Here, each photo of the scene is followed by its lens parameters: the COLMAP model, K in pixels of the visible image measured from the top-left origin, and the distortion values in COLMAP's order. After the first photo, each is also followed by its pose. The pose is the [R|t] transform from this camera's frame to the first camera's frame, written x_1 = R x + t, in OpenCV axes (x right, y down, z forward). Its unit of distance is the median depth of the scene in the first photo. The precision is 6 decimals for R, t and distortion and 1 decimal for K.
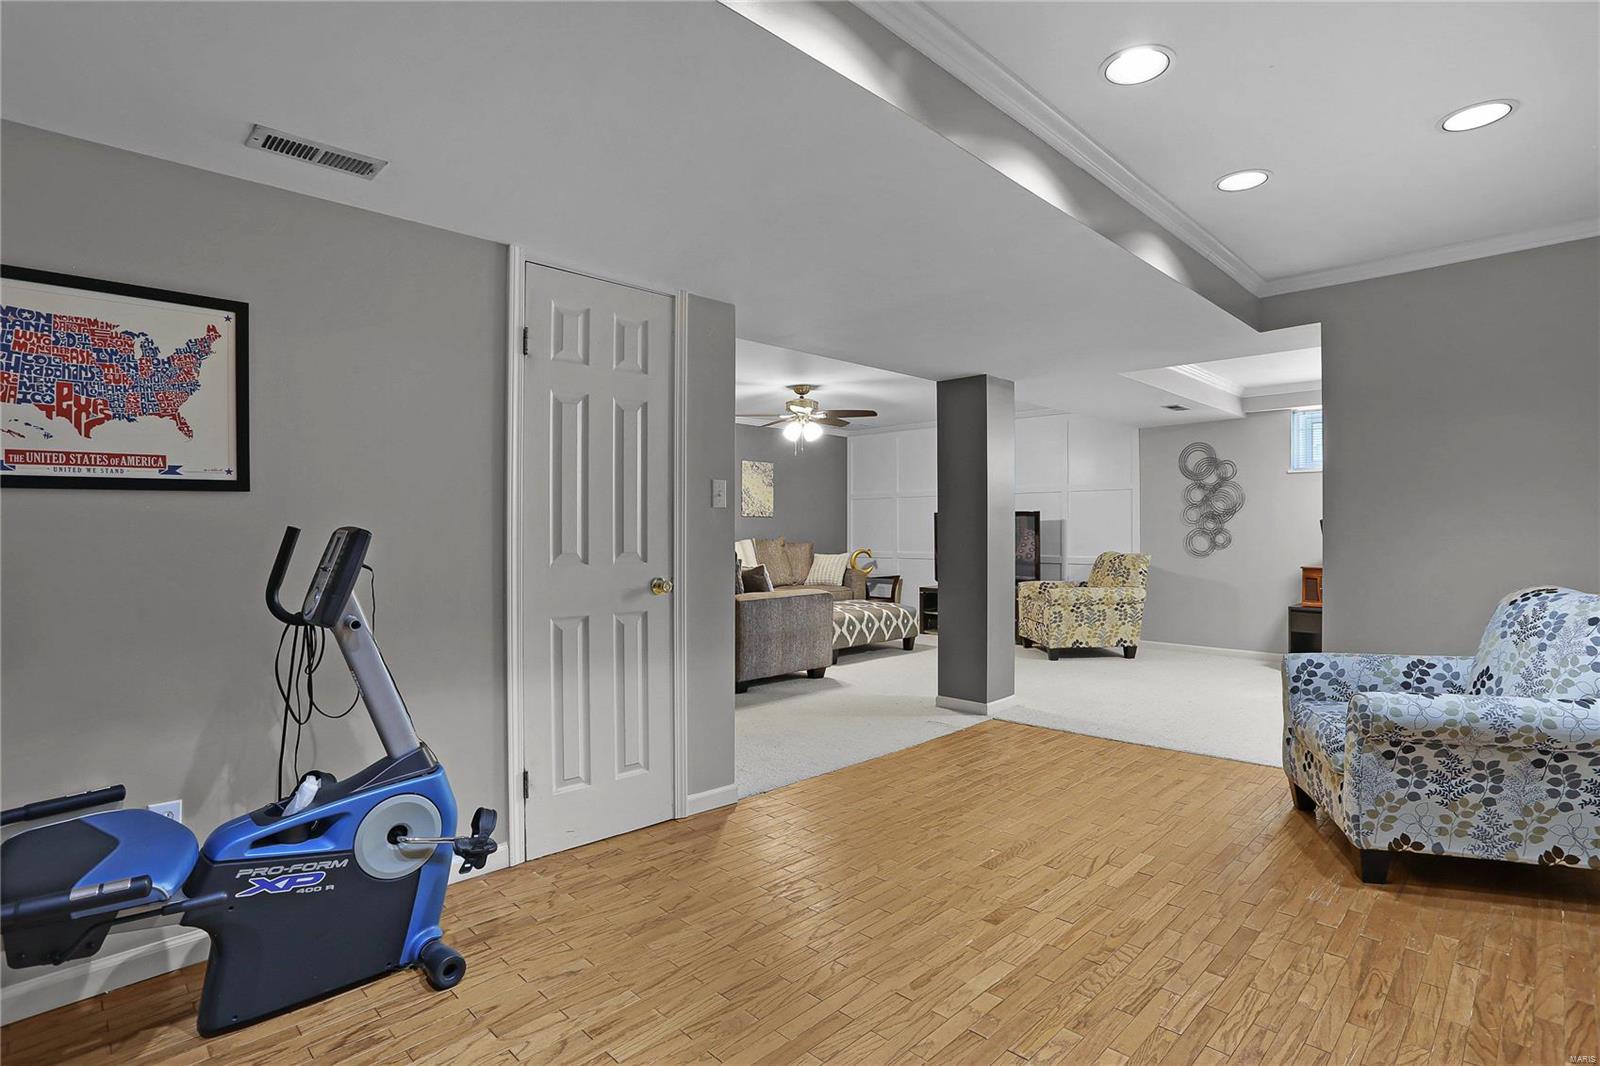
lens RADIAL K [[800.3, 0, 800.0], [0, 800.3, 533.0], [0, 0, 1]] dist [-0.036310, 0.000676]
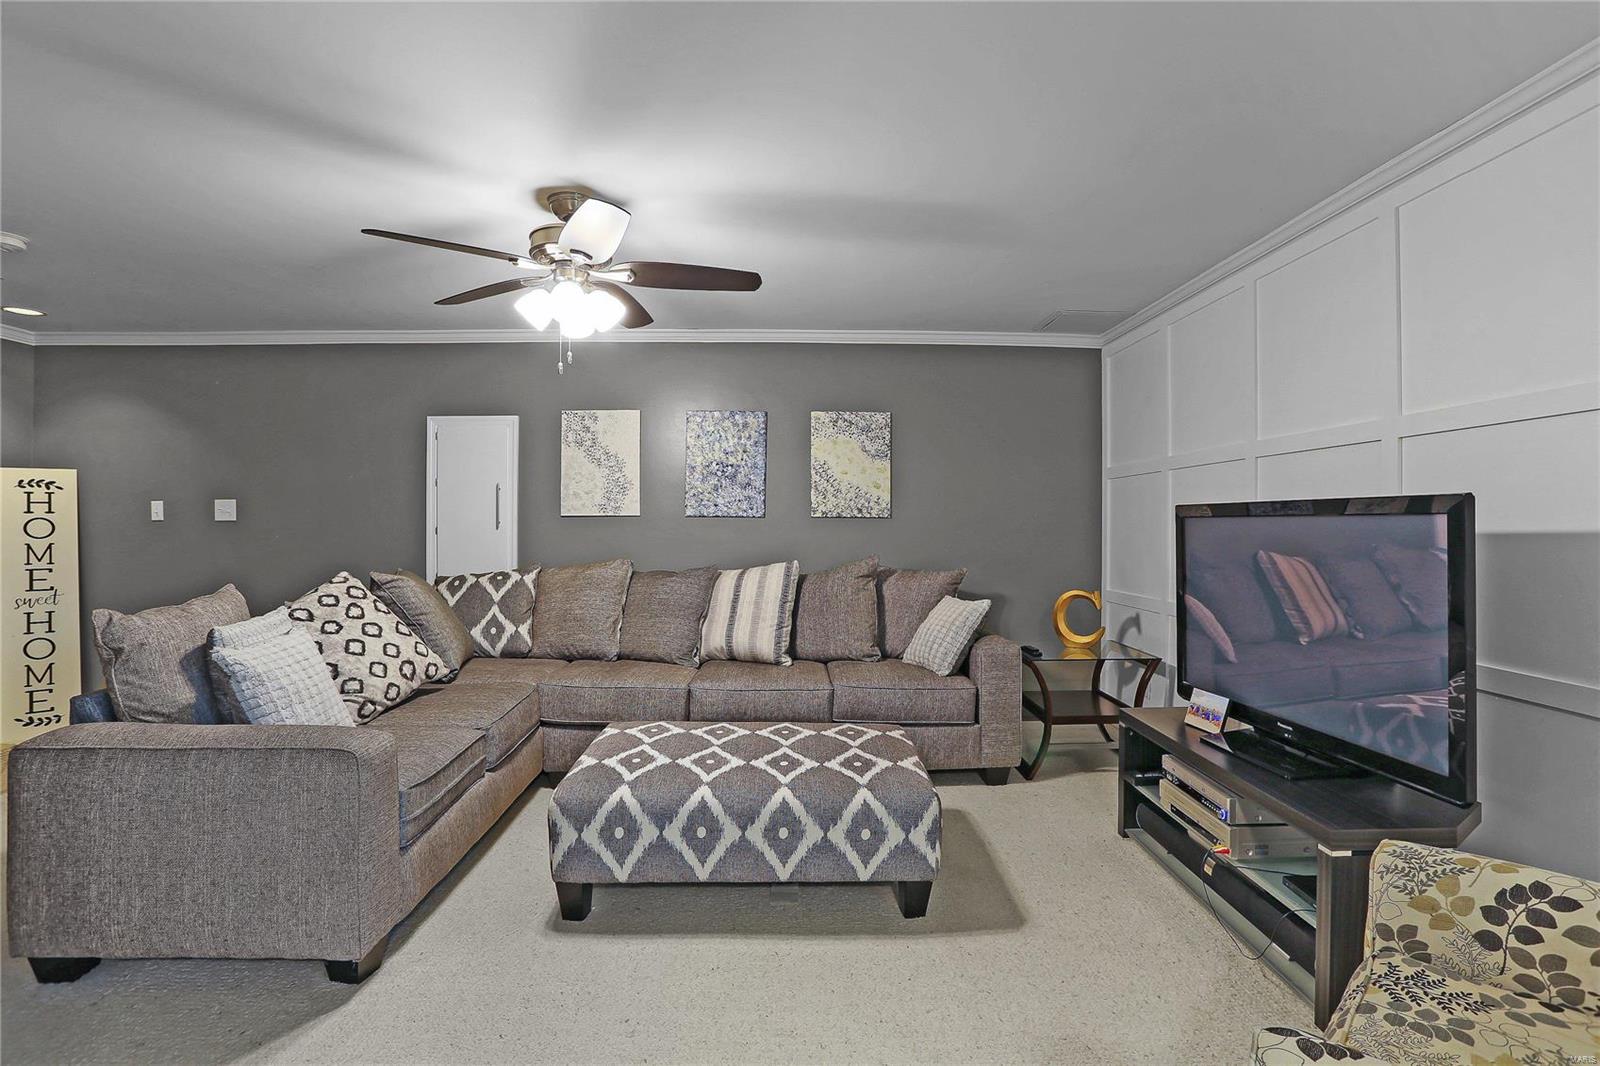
lens RADIAL K [[782.1, 0, 801.6], [0, 782.1, 524.8], [0, 0, 1]] dist [-0.057702, 0.023112]
pose [[0.717623, 0.009000, -0.696374, 0.275128], [-0.023760, 0.999651, -0.011566, -0.008893], [0.696026, 0.024846, 0.717586, 0.613066]]
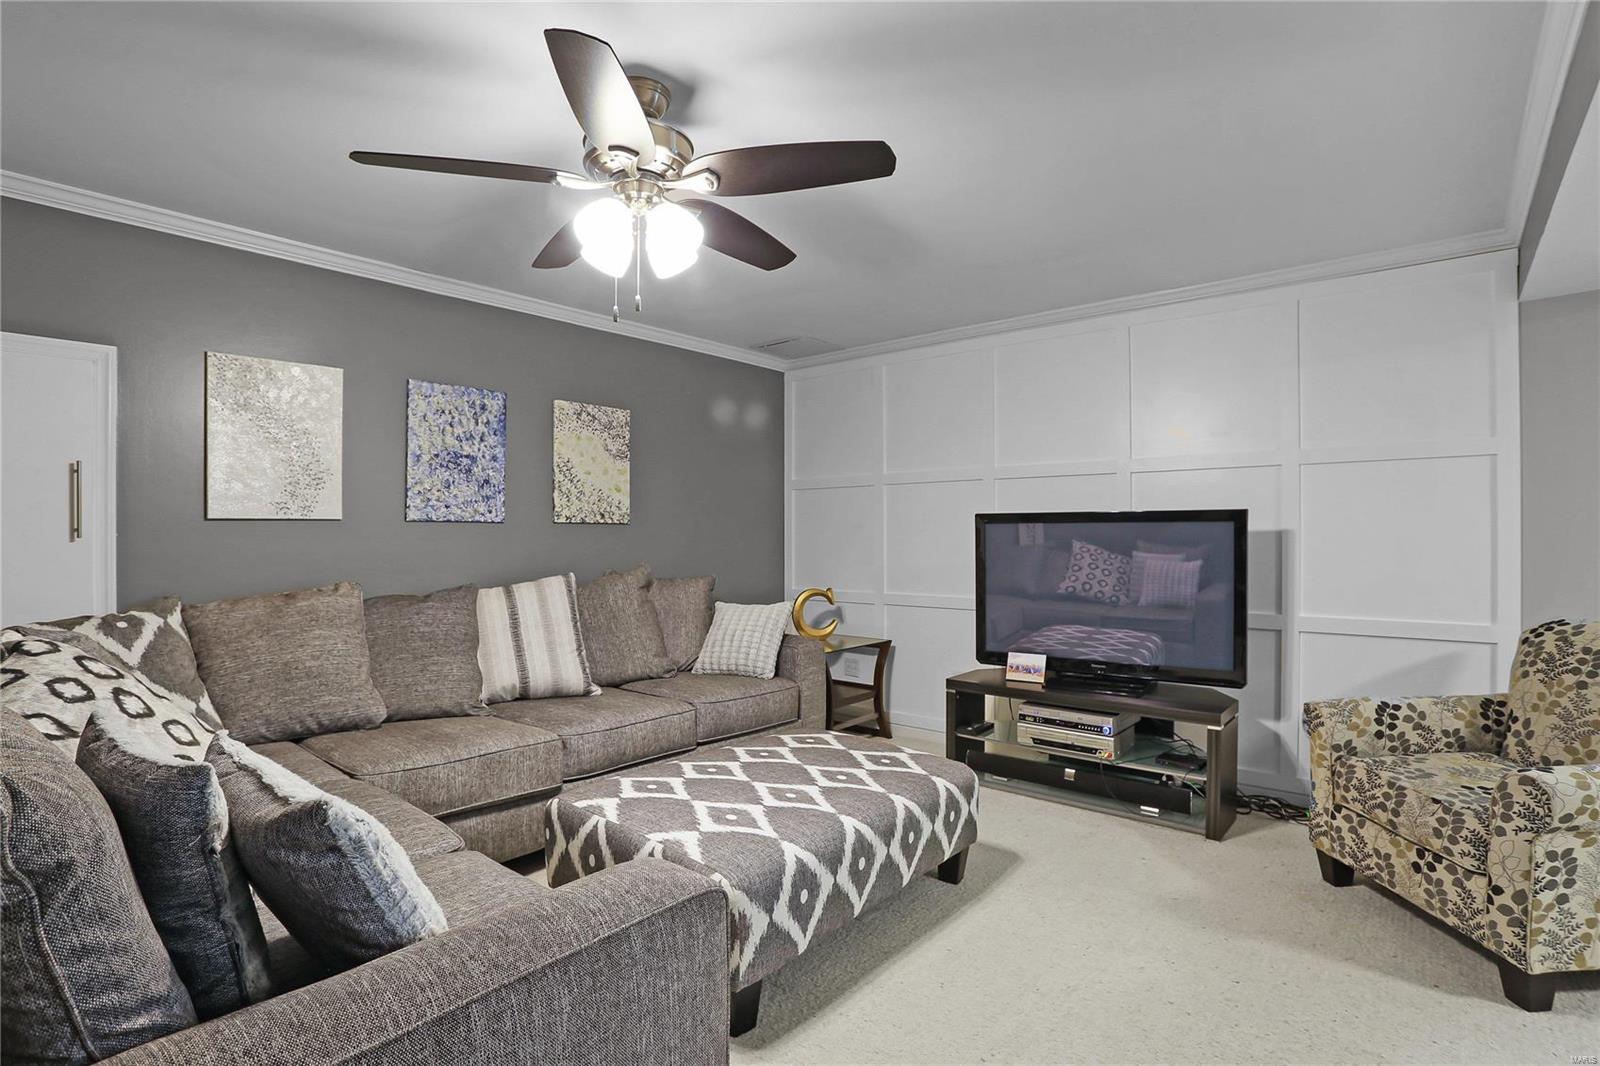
lens RADIAL K [[800.3, 0, 800.0], [0, 800.3, 533.0], [0, 0, 1]] dist [-0.036310, 0.000676]
pose [[0.996802, 0.003450, 0.079841, 0.029441], [-0.001439, 0.999681, -0.025231, -0.003255], [-0.079903, 0.025035, 0.996488, 0.529954]]
